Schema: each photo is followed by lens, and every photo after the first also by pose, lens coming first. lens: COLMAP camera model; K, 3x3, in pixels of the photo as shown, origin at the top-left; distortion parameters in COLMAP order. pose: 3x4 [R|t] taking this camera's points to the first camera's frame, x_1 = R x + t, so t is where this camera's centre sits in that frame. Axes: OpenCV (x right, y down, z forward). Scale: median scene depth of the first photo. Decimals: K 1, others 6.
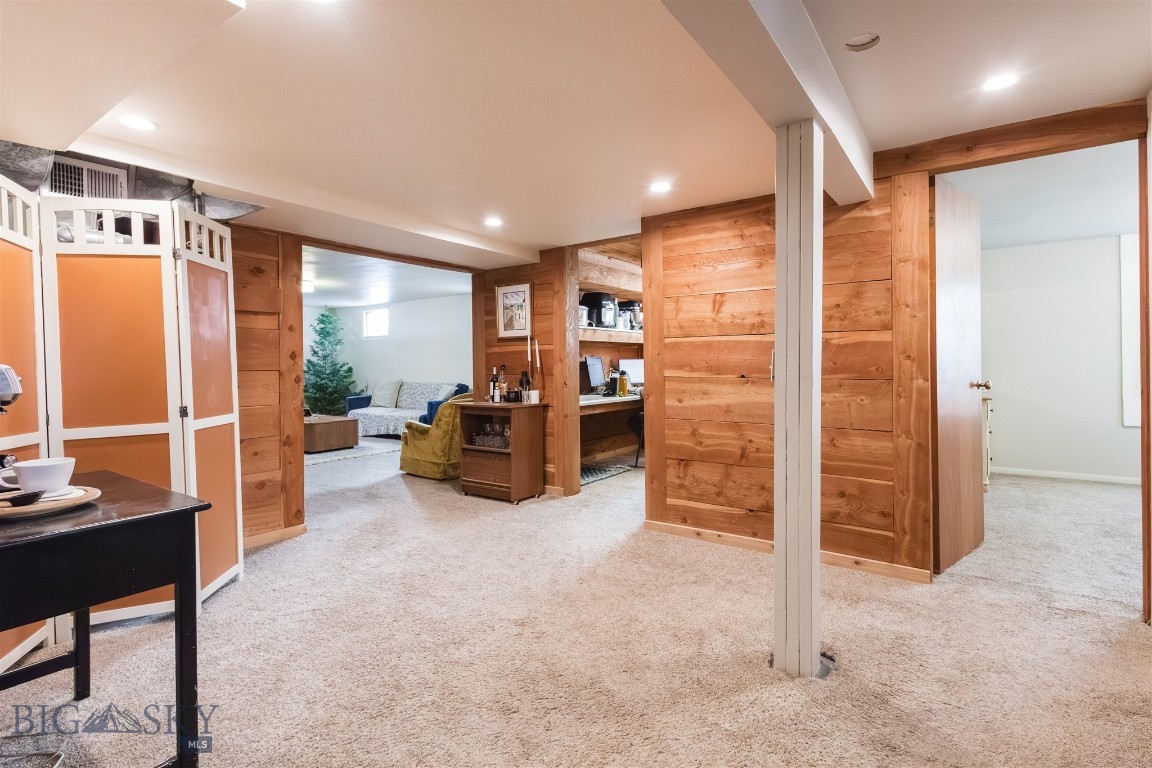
lens RADIAL K [[549.1, 0, 564.4], [0, 549.1, 367.8], [0, 0, 1]] dist [-0.003840, -0.000202]
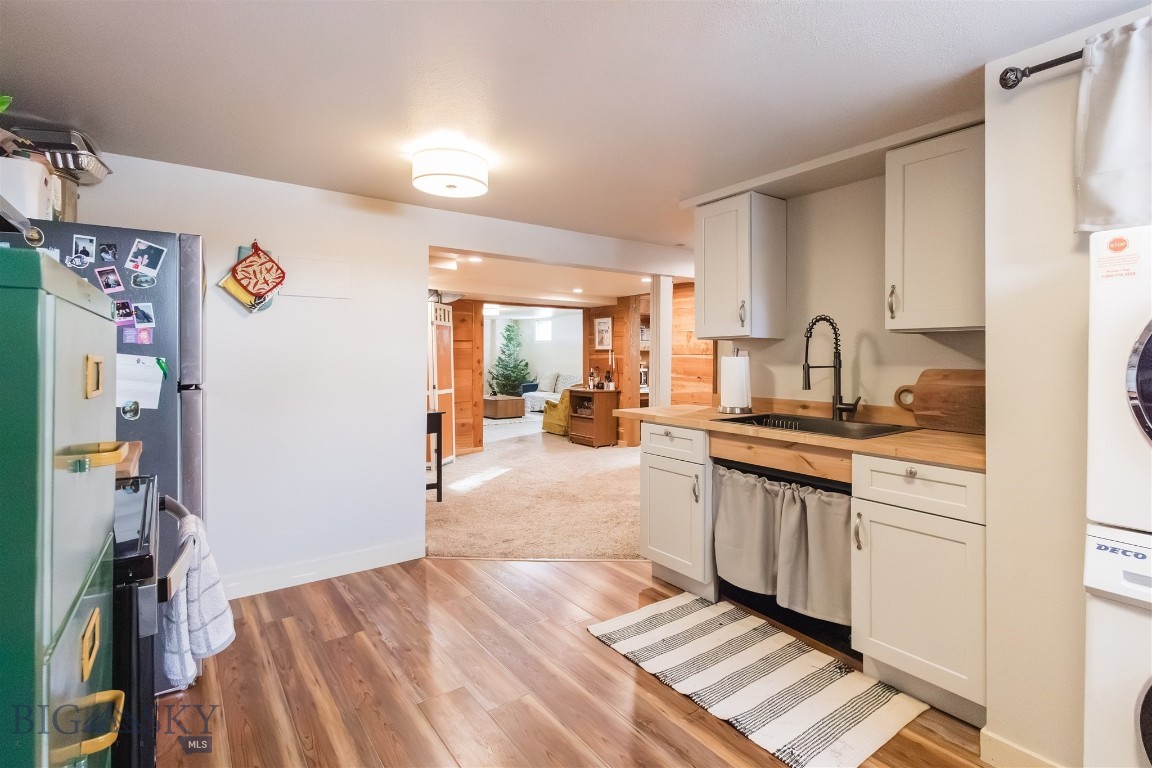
lens RADIAL K [[549.1, 0, 587.7], [0, 549.1, 358.9], [0, 0, 1]] dist [-0.003840, -0.000202]
pose [[0.954863, 0.014230, -0.296706, 0.356206], [-0.014616, 0.999893, 0.000918, -0.029655], [0.296687, 0.003460, 0.954969, -0.590967]]
